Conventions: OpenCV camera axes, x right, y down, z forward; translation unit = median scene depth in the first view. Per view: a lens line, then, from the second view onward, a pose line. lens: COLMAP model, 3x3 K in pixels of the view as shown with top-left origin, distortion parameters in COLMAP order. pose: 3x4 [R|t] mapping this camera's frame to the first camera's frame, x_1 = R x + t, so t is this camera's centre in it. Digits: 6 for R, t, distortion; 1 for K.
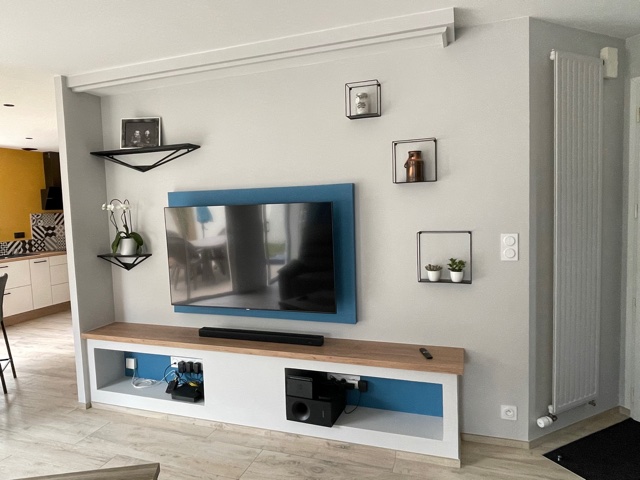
lens RADIAL K [[425.1, 0, 315.6], [0, 425.1, 238.1], [0, 0, 1]] dist [-0.001582, -0.003690]
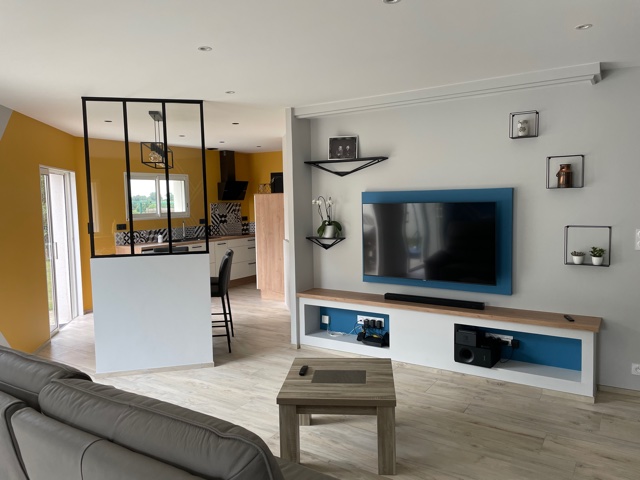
lens RADIAL K [[480.6, 0, 324.9], [0, 480.6, 236.0], [0, 0, 1]] dist [0.099435, -0.128157]
pose [[0.974132, 0.031538, -0.223767, -0.115009], [-0.029484, 0.999487, 0.012518, 0.015707], [0.224047, -0.005597, 0.974562, -0.506760]]
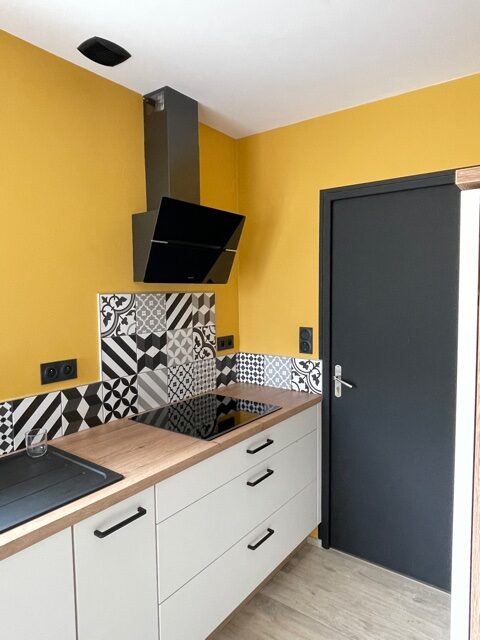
lens RADIAL K [[415.8, 0, 241.4], [0, 415.8, 317.5], [0, 0, 1]] dist [-0.001425, -0.003173]
pose [[0.955463, 0.044197, -0.291783, -1.026495], [-0.044639, 0.998990, 0.005147, -0.097555], [0.291716, 0.008107, 0.956471, 1.570692]]
